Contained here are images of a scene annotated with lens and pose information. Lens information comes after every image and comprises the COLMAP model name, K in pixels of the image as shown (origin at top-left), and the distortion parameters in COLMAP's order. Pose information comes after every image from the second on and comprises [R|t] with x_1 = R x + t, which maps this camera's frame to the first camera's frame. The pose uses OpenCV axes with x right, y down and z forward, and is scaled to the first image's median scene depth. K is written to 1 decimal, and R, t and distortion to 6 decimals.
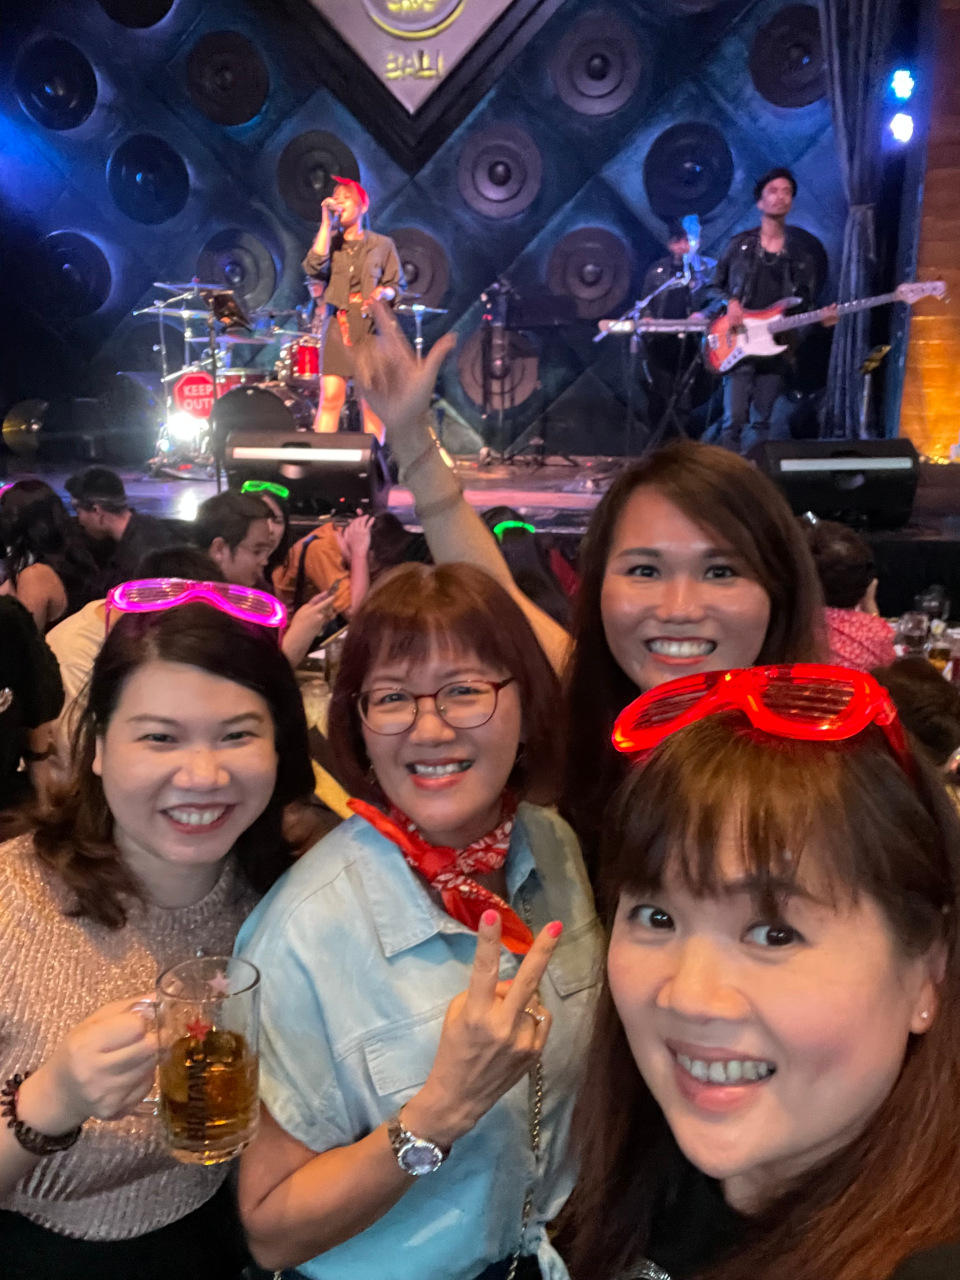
lens RADIAL K [[1119.4, 0, 479.5], [0, 1119.4, 639.3], [0, 0, 1]] dist [0.004977, 0.005532]
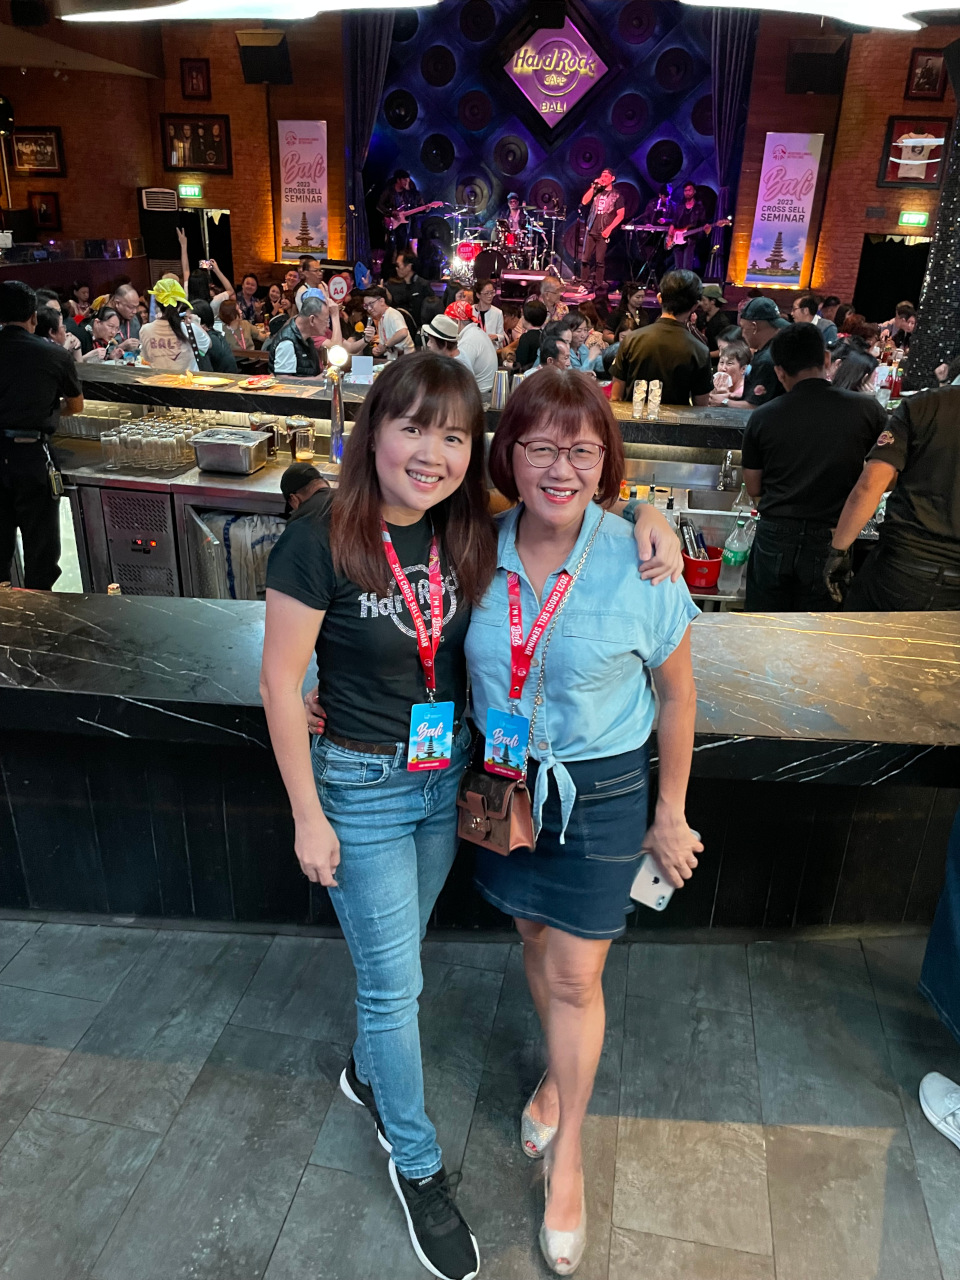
lens RADIAL K [[967.5, 0, 480.6], [0, 967.5, 641.9], [0, 0, 1]] dist [0.004600, 0.000823]
pose [[0.999258, 0.034025, -0.018035, -0.140531], [-0.029844, 0.980202, 0.195736, 0.213212], [0.024338, -0.195053, 0.980491, -1.288064]]
